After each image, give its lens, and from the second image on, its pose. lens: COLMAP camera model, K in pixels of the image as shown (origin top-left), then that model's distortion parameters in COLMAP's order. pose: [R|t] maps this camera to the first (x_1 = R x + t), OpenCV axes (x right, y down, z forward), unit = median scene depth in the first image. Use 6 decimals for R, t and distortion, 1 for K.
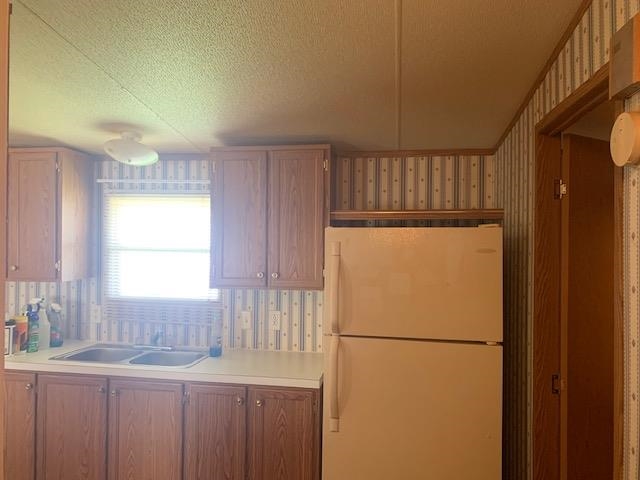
lens RADIAL K [[493.7, 0, 319.6], [0, 493.7, 238.8], [0, 0, 1]] dist [0.061493, -0.004841]
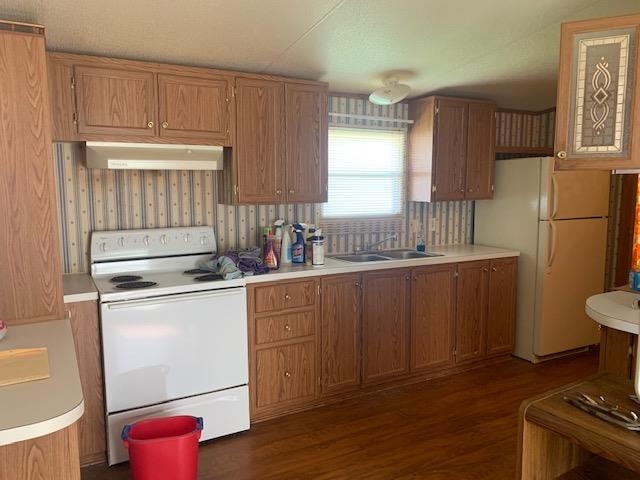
lens RADIAL K [[493.7, 0, 317.4], [0, 493.7, 239.2], [0, 0, 1]] dist [0.061493, -0.004841]
pose [[0.774144, -0.090160, 0.626556, -1.235327], [-0.009112, 0.988115, 0.153446, -0.007958], [-0.632944, -0.124498, 0.764121, 0.124948]]
